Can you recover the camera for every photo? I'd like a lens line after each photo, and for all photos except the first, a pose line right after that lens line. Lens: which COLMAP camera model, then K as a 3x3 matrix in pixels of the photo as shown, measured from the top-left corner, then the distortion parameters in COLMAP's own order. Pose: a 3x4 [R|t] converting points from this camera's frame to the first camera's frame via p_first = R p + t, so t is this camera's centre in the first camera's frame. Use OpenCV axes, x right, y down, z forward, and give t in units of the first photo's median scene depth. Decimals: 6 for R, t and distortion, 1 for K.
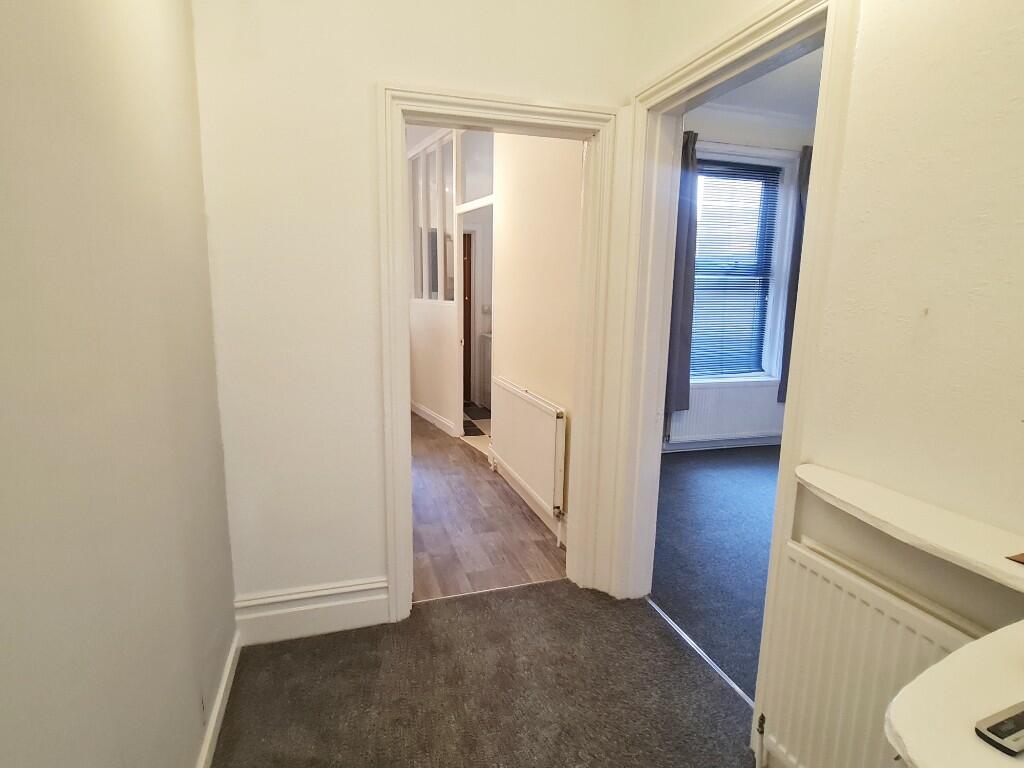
lens RADIAL K [[570.3, 0, 512.0], [0, 570.3, 384.0], [0, 0, 1]] dist [-0.001500, -0.000346]
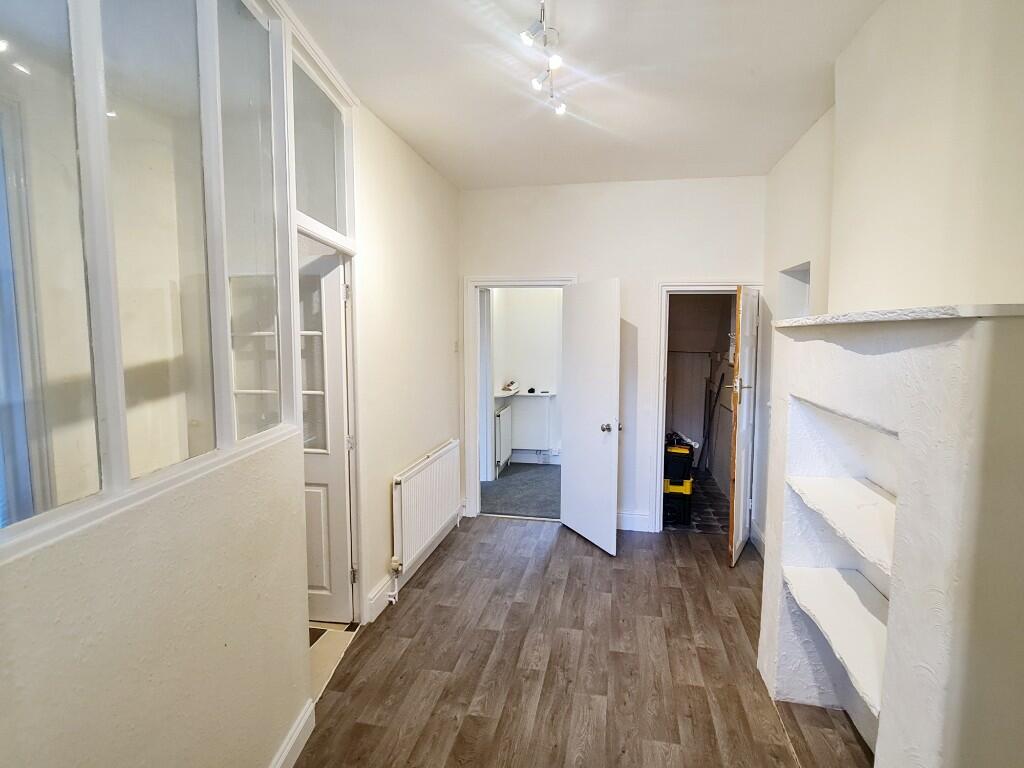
lens RADIAL K [[570.3, 0, 512.0], [0, 570.3, 384.0], [0, 0, 1]] dist [-0.001500, -0.000346]
pose [[-0.880228, -0.069534, 0.469428, -0.563674], [0.058117, 0.965965, 0.252060, -0.351510], [-0.470978, 0.249152, -0.846228, 1.636118]]
